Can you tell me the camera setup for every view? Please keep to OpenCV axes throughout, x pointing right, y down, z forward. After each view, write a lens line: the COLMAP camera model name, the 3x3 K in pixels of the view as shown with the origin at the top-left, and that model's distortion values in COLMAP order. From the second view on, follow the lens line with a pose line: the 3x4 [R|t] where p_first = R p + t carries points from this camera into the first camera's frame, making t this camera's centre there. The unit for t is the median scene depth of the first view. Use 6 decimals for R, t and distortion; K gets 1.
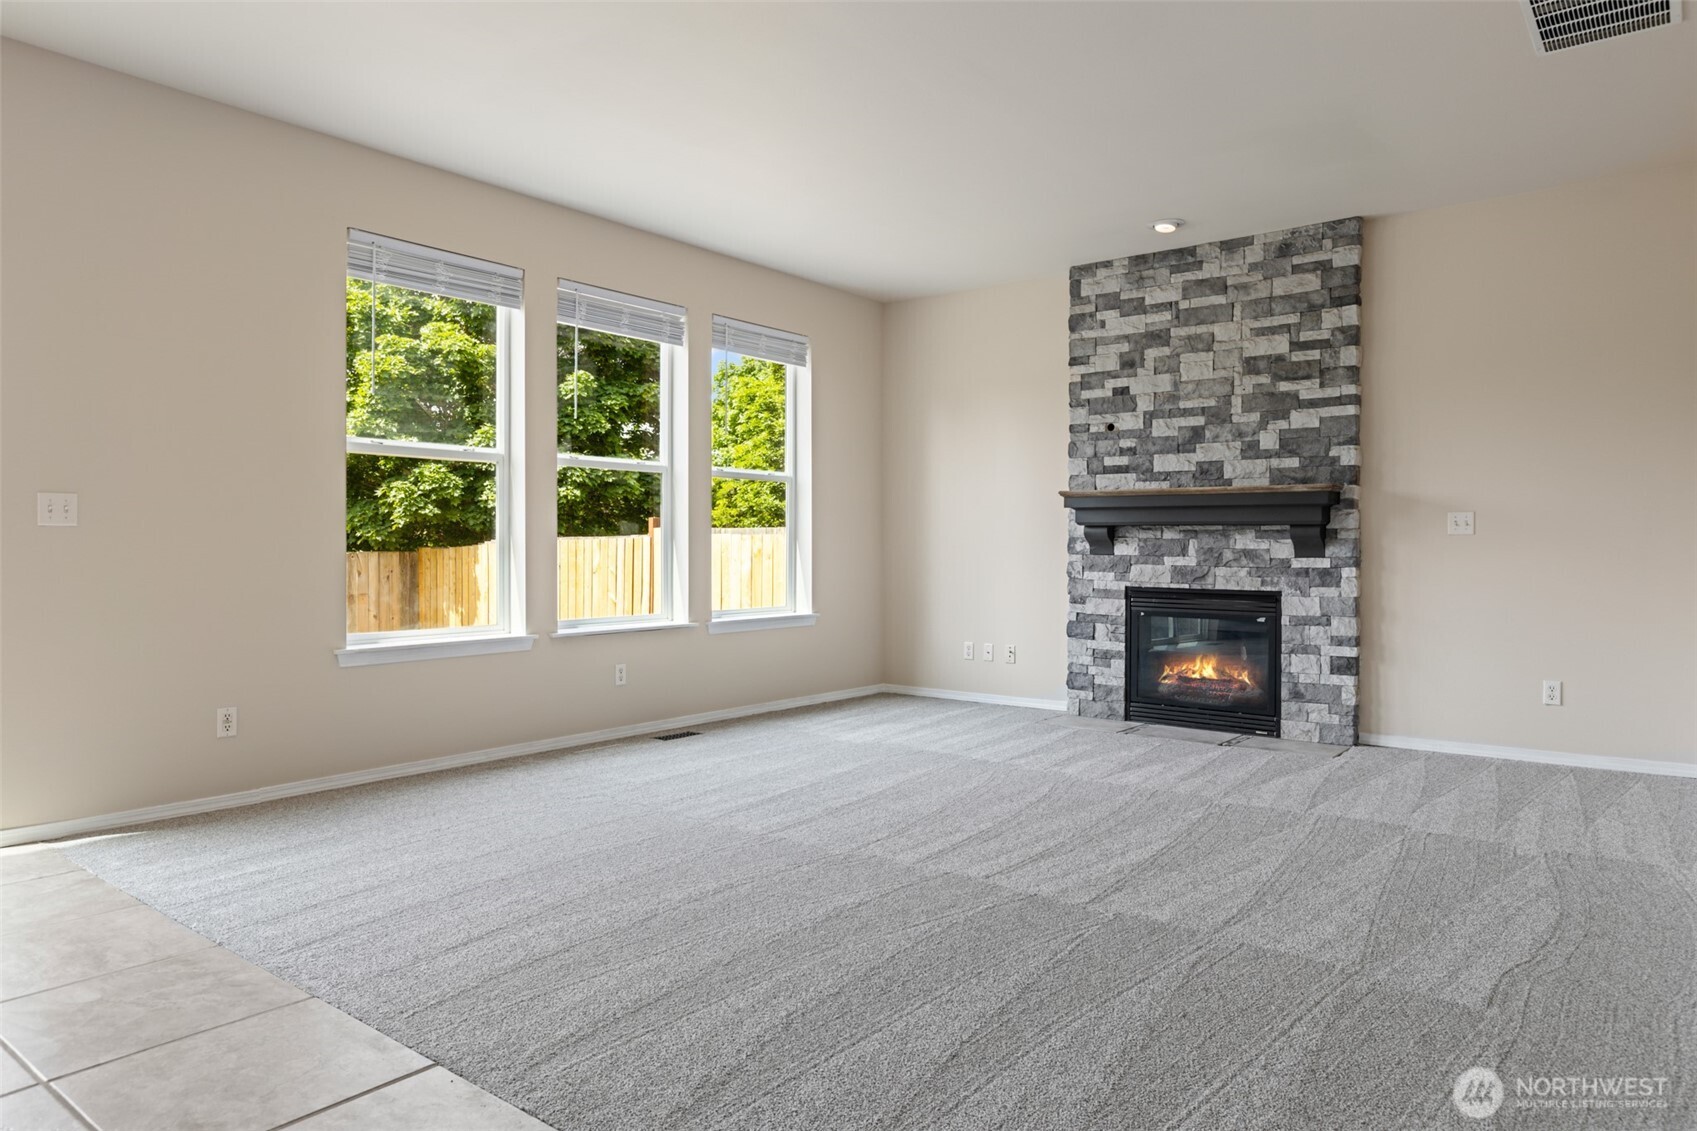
lens RADIAL K [[1071.4, 0, 848.5], [0, 1071.4, 565.5], [0, 0, 1]] dist [-0.004021, -0.000385]
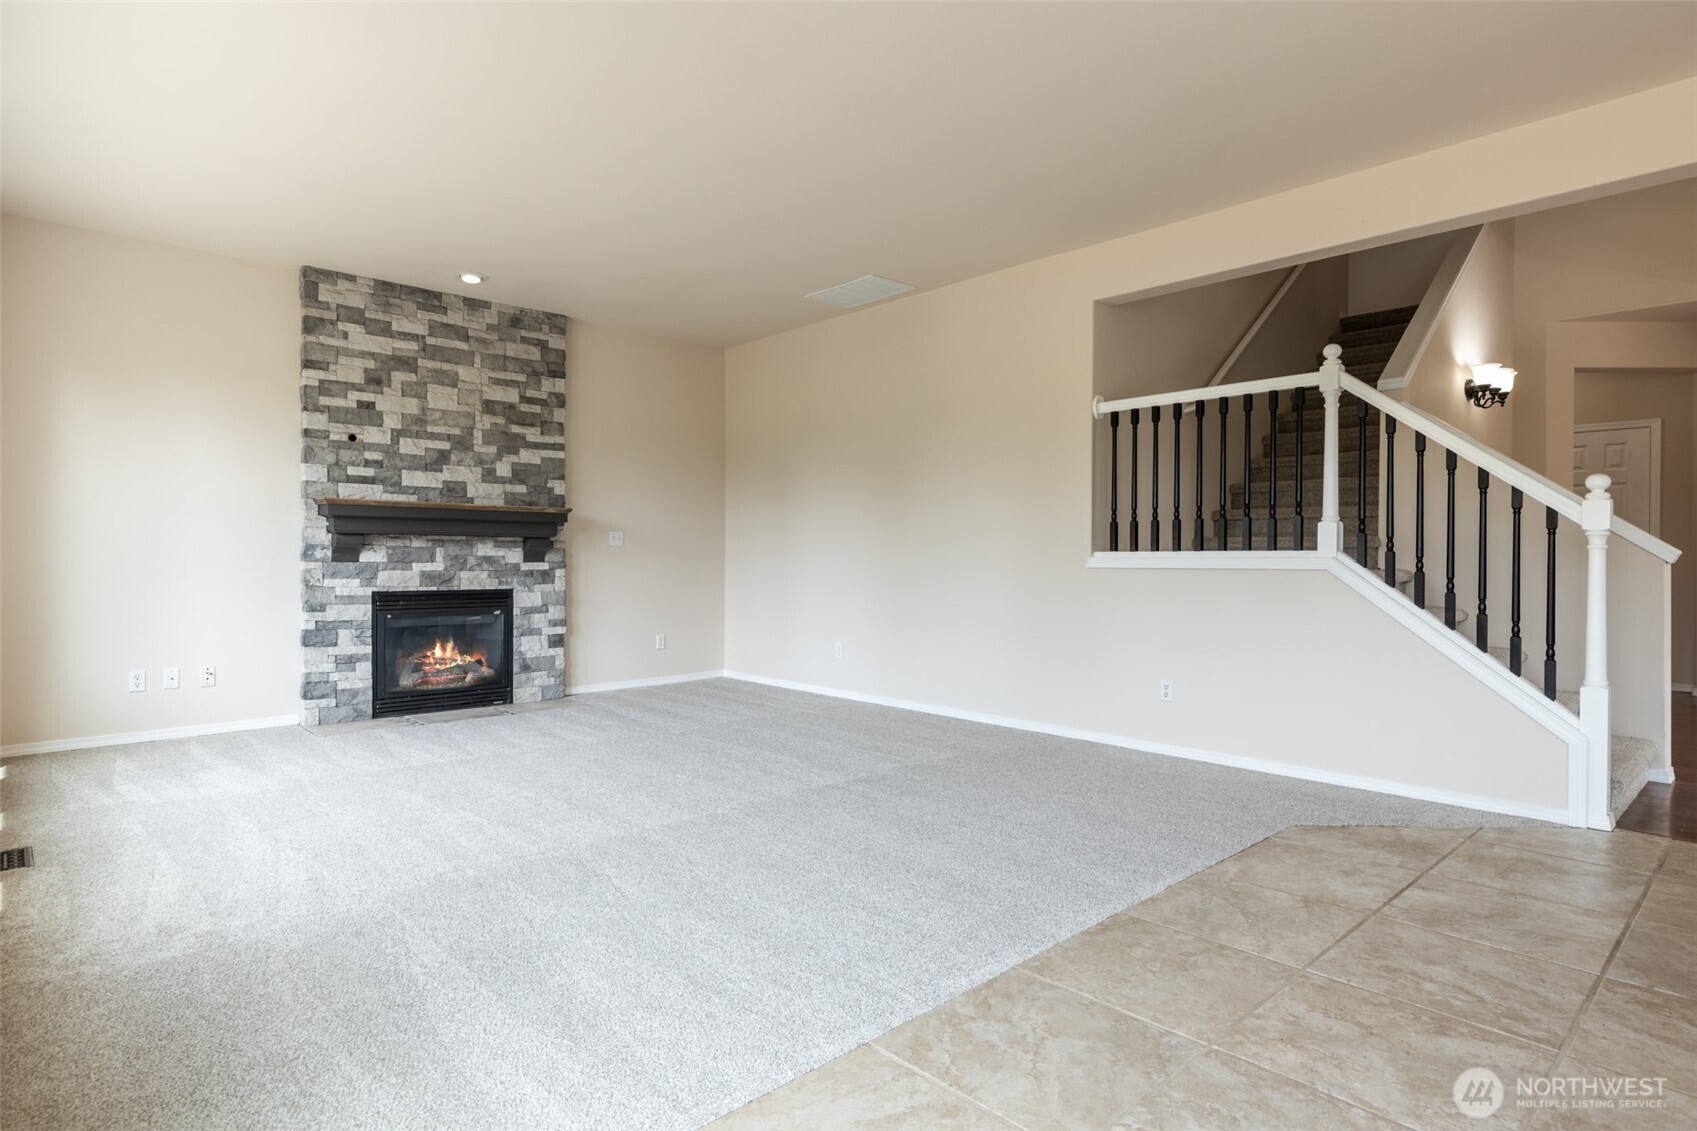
lens RADIAL K [[930.6, 0, 848.5], [0, 930.6, 565.5], [0, 0, 1]] dist [0.029732, -0.000092]
pose [[0.147018, -0.017027, 0.988987, -0.611249], [0.012644, 0.999802, 0.015333, -0.015024], [-0.989053, 0.010250, 0.147204, 0.419511]]
